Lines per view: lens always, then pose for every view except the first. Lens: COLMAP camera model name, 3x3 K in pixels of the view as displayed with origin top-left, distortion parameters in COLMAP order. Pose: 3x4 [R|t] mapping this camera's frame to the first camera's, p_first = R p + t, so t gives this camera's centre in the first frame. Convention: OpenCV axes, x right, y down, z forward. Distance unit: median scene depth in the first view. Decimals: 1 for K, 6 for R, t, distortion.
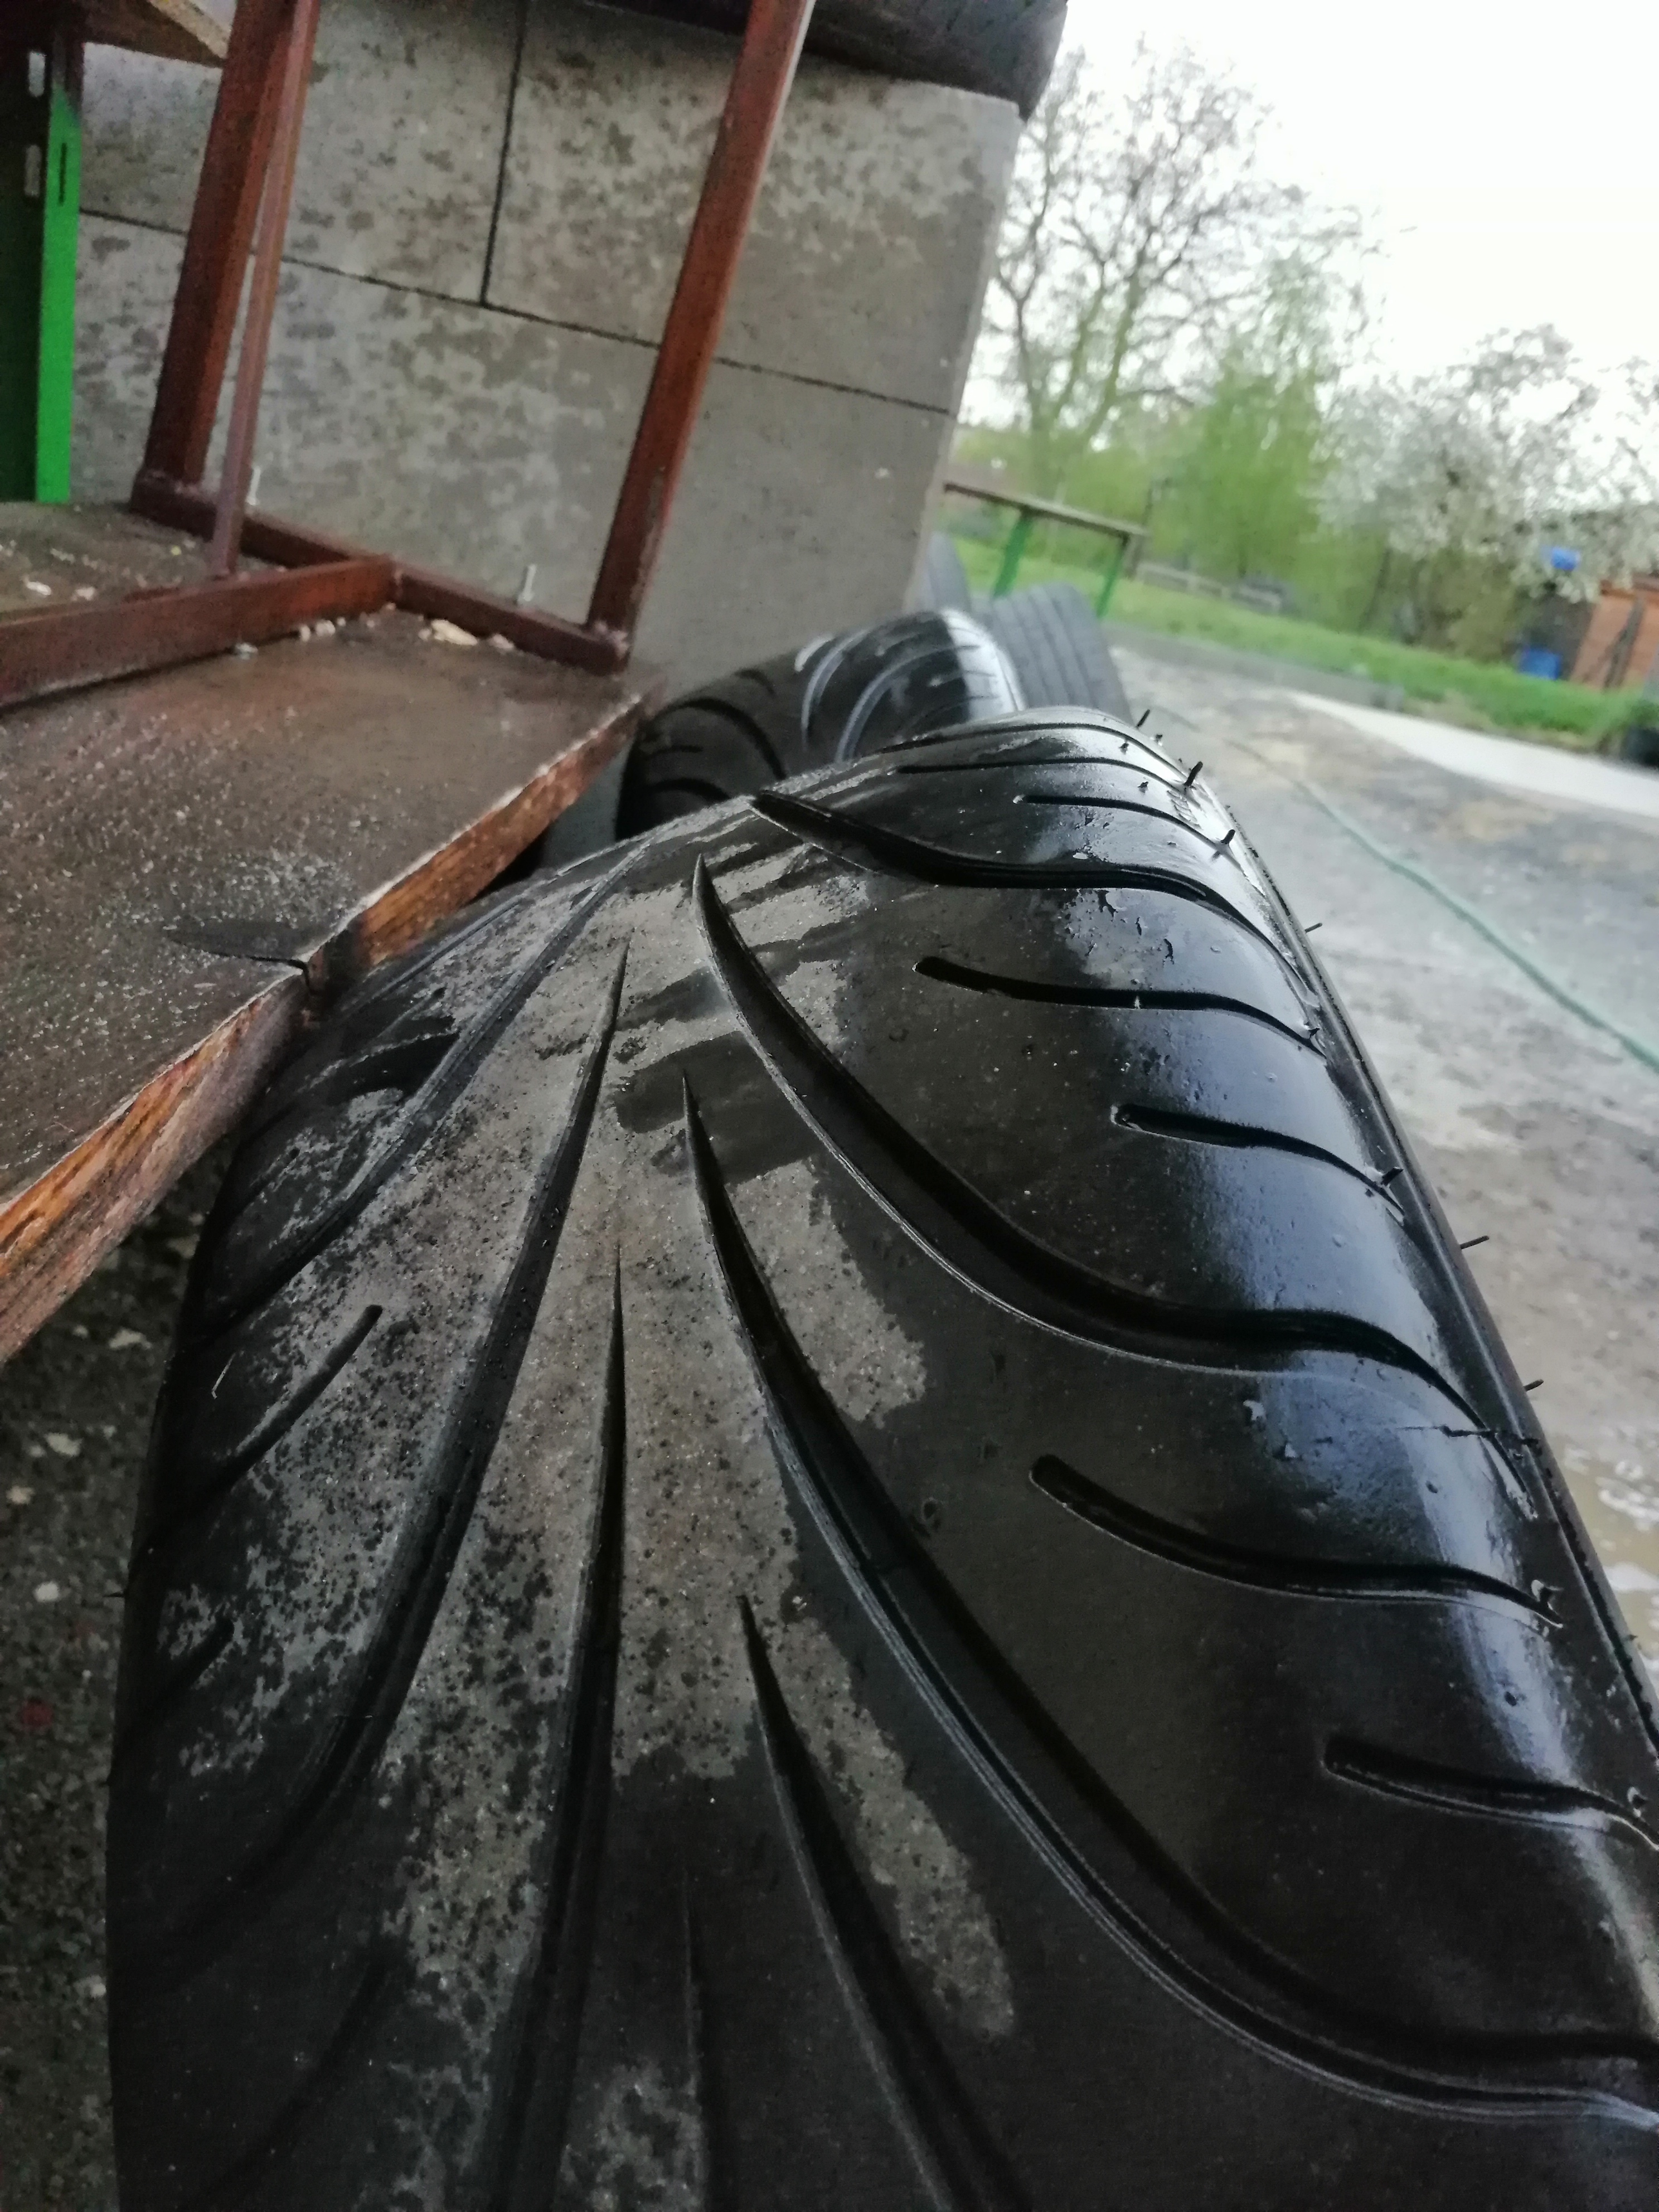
lens RADIAL K [[1743.4, 0, 831.9], [0, 1743.4, 1106.0], [0, 0, 1]] dist [-0.011998, -0.004282]
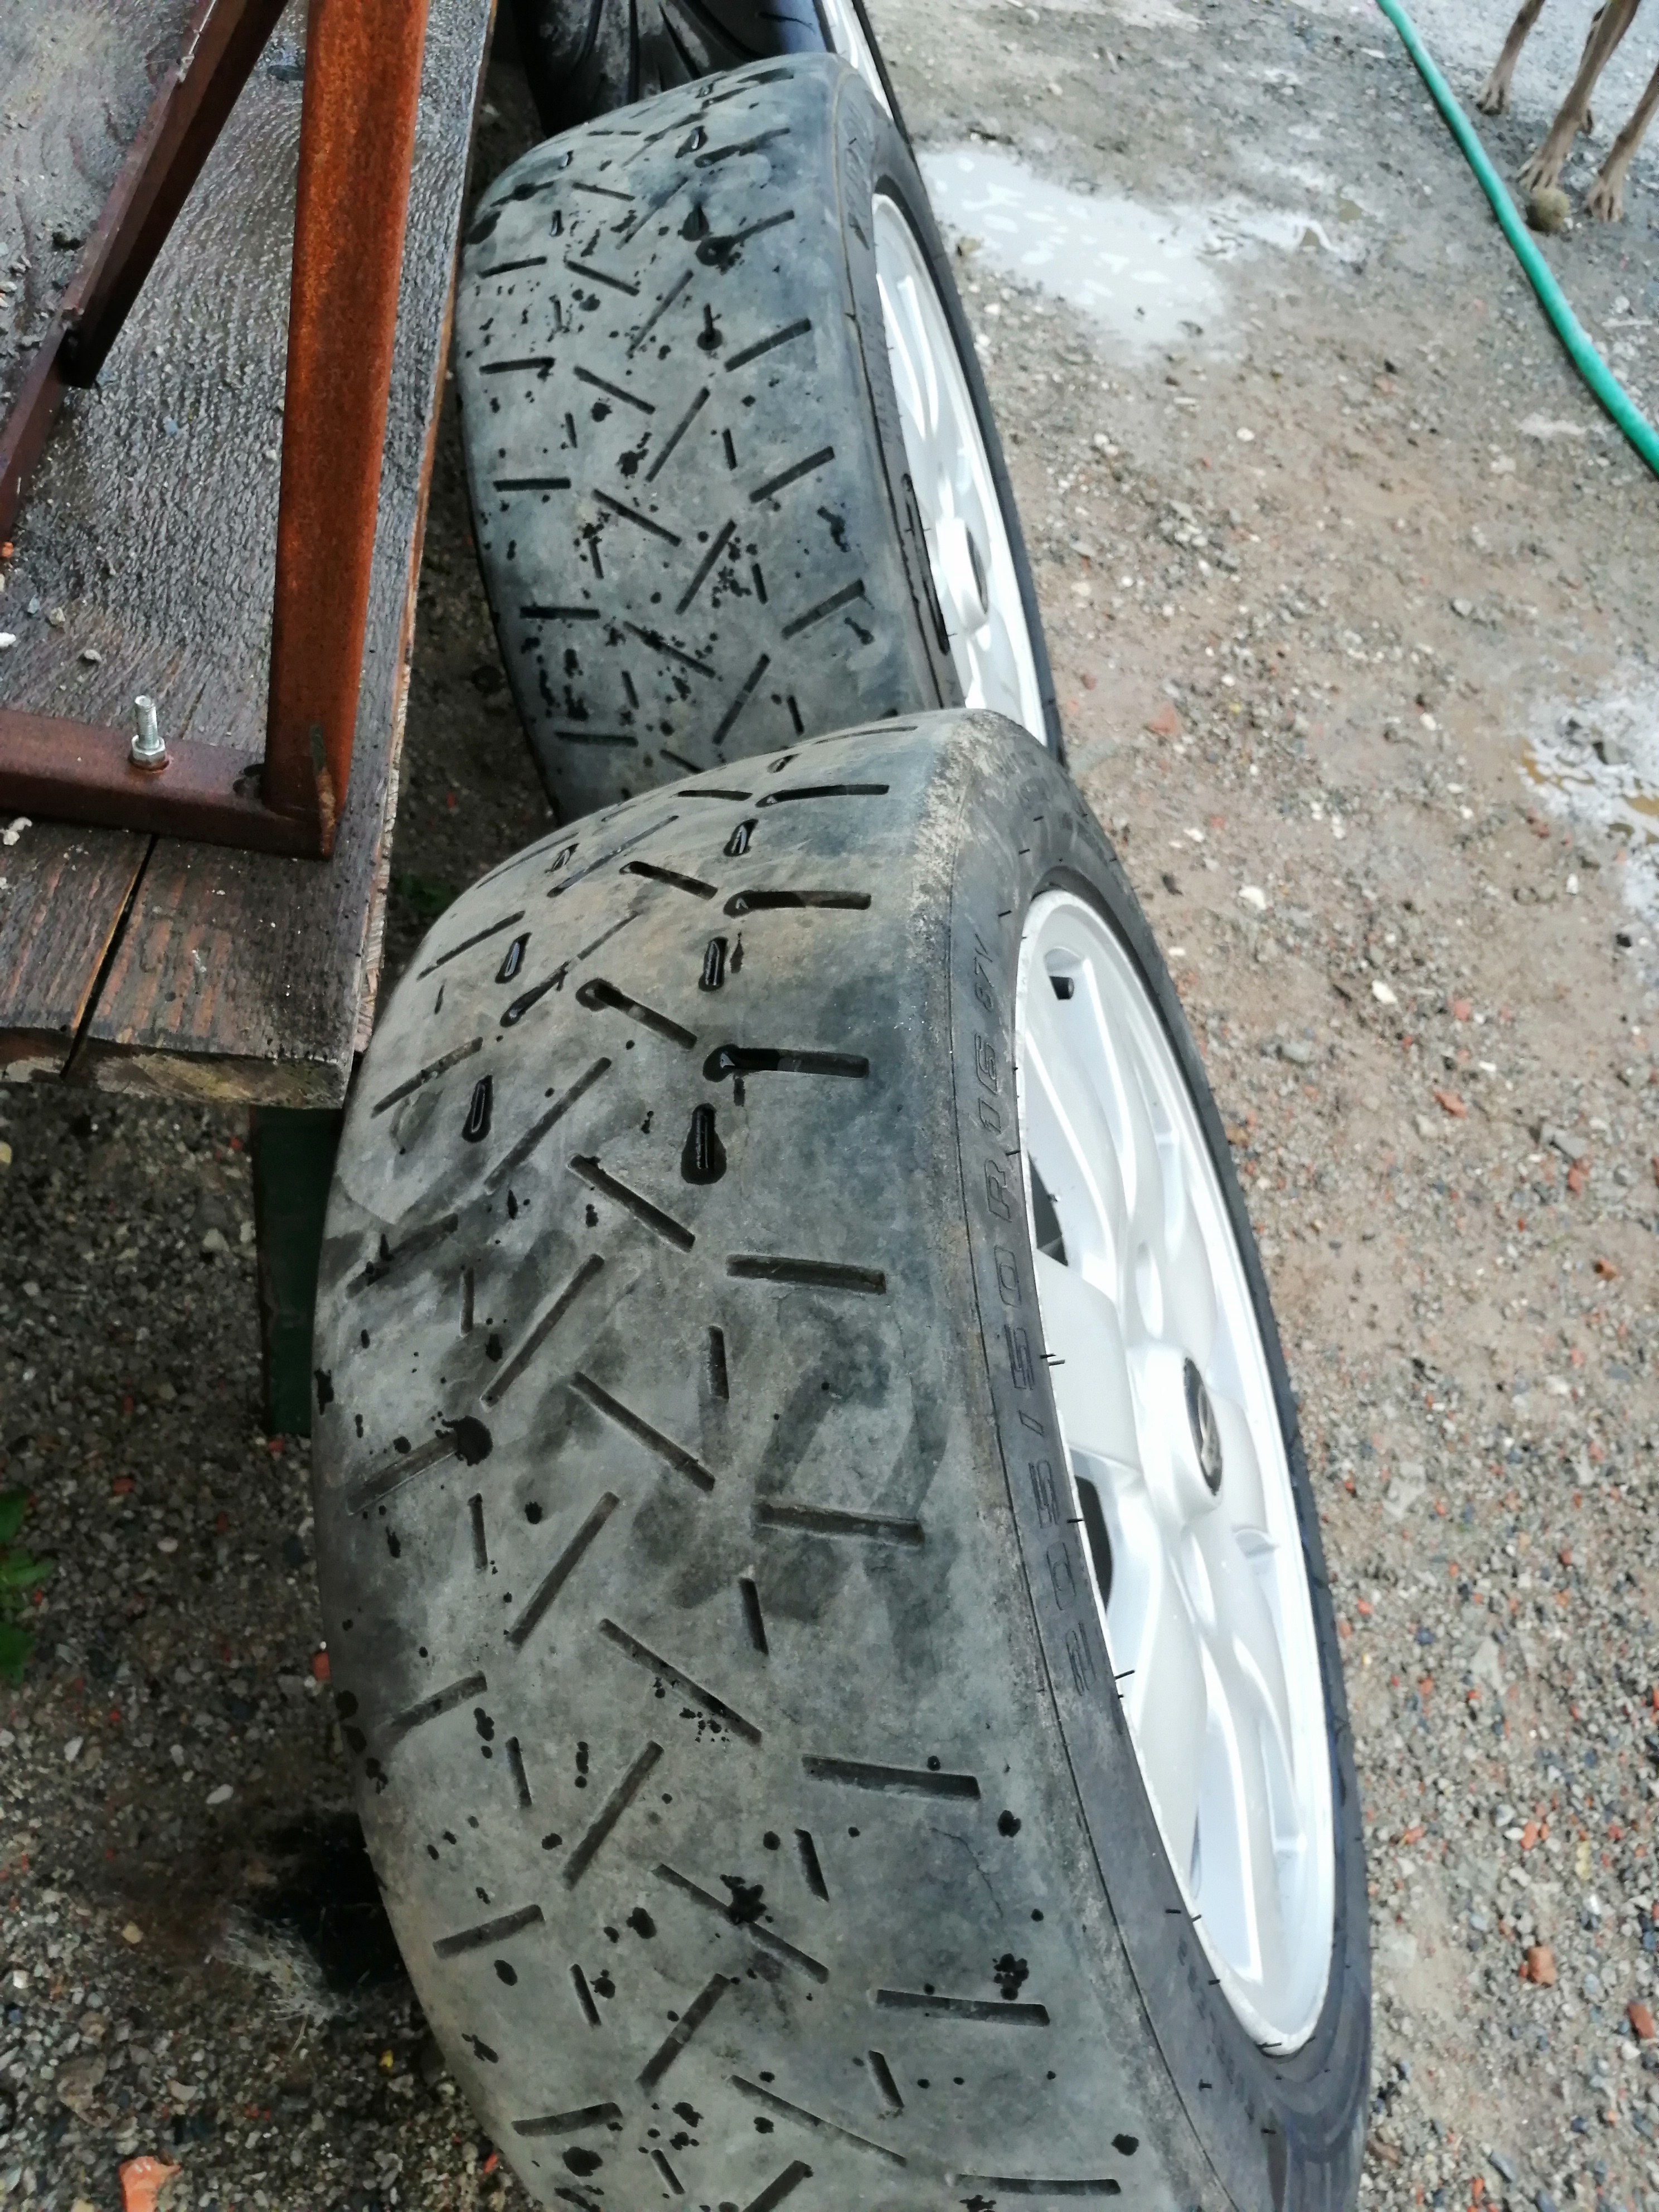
lens RADIAL K [[1743.4, 0, 828.4], [0, 1743.4, 1107.3], [0, 0, 1]] dist [-0.011998, -0.004282]
pose [[0.995514, -0.081957, 0.047267, -0.060542], [0.046460, 0.858686, 0.510391, 0.490676], [-0.082418, -0.505906, 0.858642, -5.332386]]
